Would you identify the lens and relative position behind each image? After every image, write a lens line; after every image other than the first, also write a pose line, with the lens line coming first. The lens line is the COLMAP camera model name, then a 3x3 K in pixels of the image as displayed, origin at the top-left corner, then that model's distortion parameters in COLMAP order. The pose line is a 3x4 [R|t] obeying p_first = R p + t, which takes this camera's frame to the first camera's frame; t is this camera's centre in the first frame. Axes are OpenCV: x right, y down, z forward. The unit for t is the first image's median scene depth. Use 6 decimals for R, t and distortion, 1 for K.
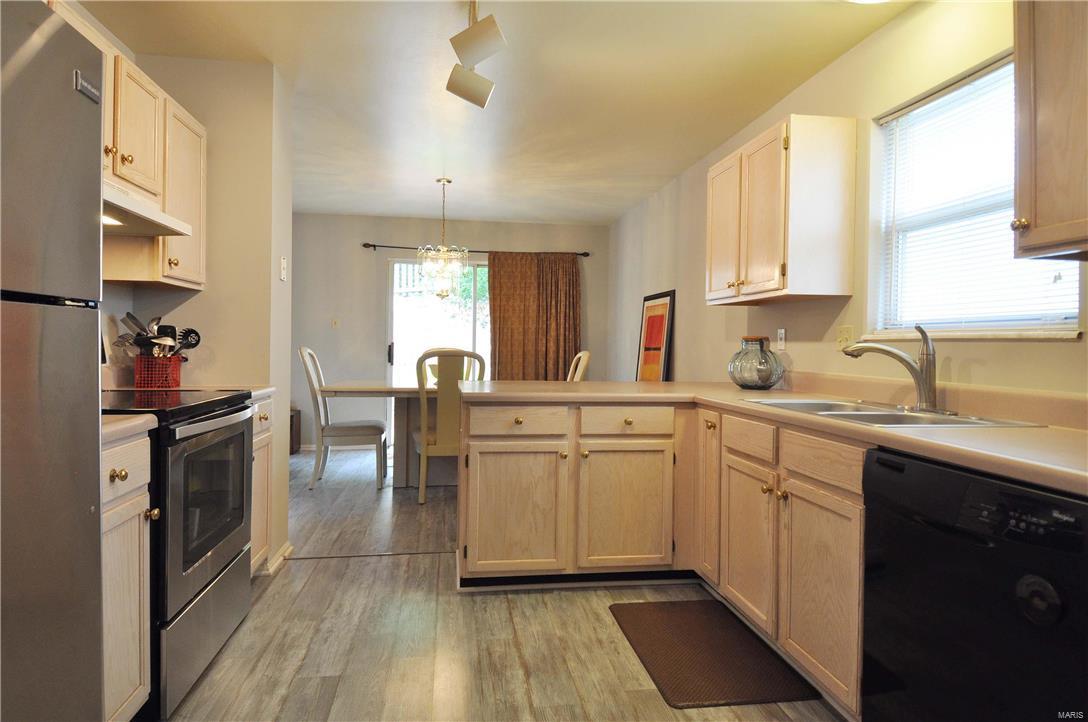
lens RADIAL K [[628.1, 0, 544.5], [0, 628.1, 347.9], [0, 0, 1]] dist [0.062266, -0.053037]
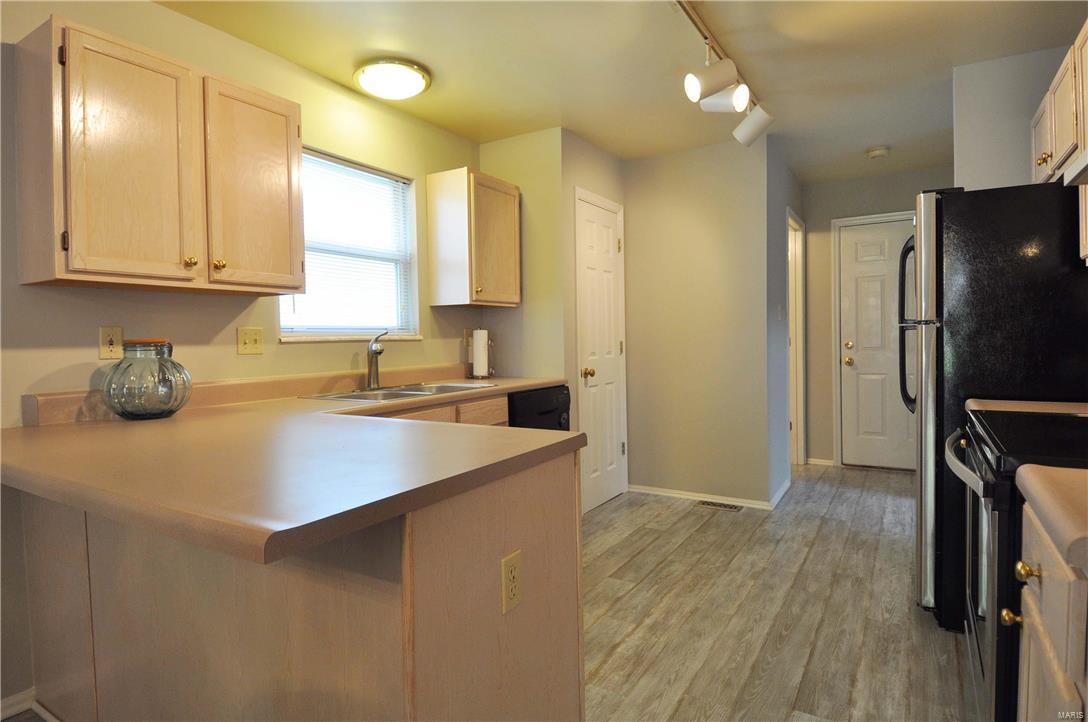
lens RADIAL K [[593.0, 0, 530.2], [0, 593.0, 350.2], [0, 0, 1]] dist [0.002458, -0.000241]
pose [[-0.754007, -0.012798, 0.656741, -0.428241], [0.012753, 0.999336, 0.034117, -0.025314], [-0.656742, 0.034100, -0.753344, 1.362673]]
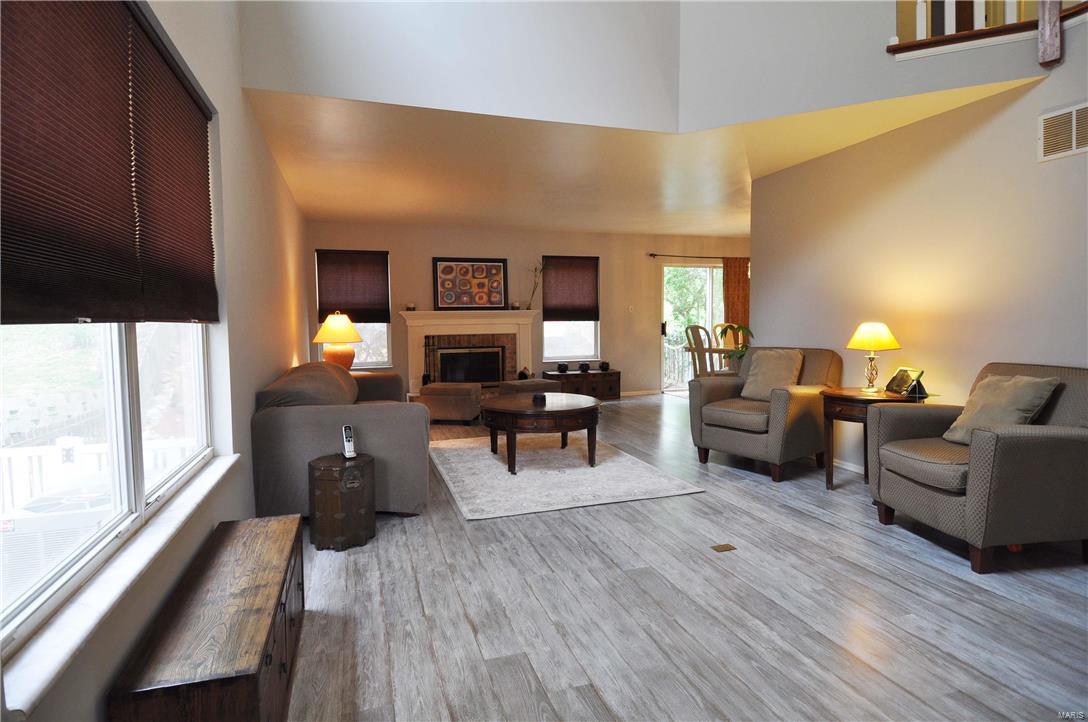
lens RADIAL K [[561.5, 0, 536.7], [0, 561.5, 352.0], [0, 0, 1]] dist [0.053395, -0.055968]
pose [[0.985957, -0.035497, 0.163185, -1.687209], [0.027027, 0.998184, 0.053835, -0.034743], [-0.164800, -0.048669, 0.985126, -0.546622]]
